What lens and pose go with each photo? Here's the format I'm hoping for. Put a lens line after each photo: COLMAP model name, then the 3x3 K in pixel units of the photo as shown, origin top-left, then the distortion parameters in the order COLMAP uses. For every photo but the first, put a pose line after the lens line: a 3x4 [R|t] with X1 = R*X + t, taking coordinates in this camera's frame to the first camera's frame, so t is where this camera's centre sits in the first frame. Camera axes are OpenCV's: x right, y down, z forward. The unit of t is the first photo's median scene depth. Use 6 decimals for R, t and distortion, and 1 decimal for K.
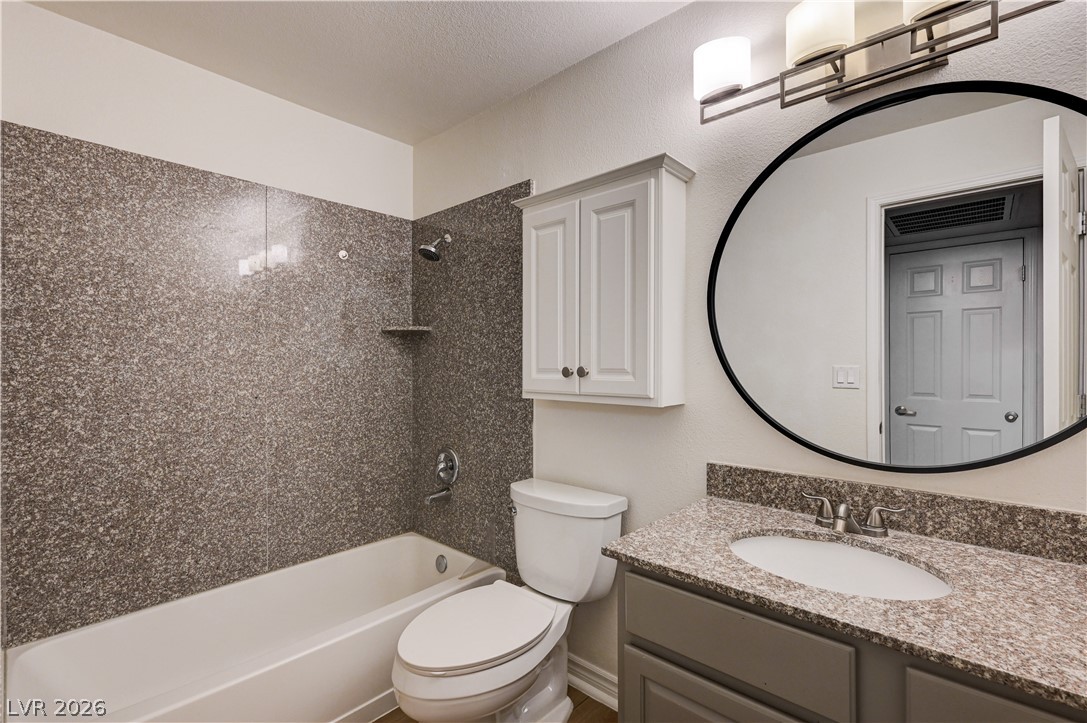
lens RADIAL K [[512.8, 0, 539.8], [0, 512.8, 363.3], [0, 0, 1]] dist [-0.001353, 0.001170]
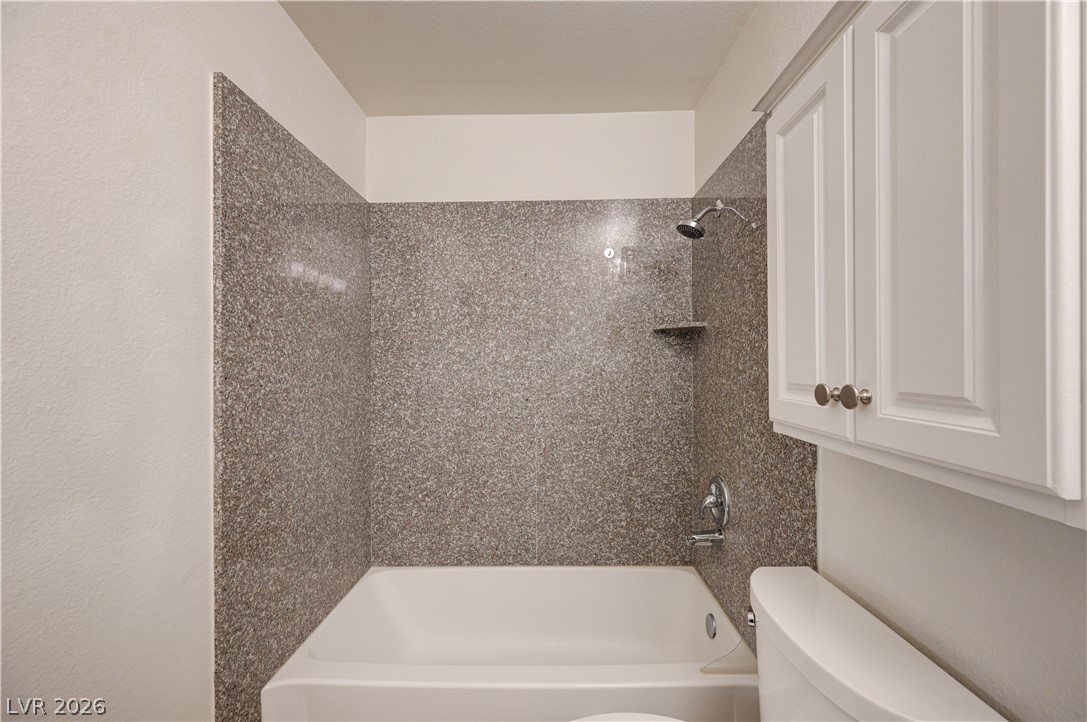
lens RADIAL K [[428.9, 0, 546.7], [0, 428.9, 360.9], [0, 0, 1]] dist [-0.001884, 0.000041]
pose [[0.659219, -0.006972, -0.751918, 0.165793], [0.009720, 0.999952, -0.000751, -0.015048], [0.751888, -0.006814, 0.659256, 0.475504]]
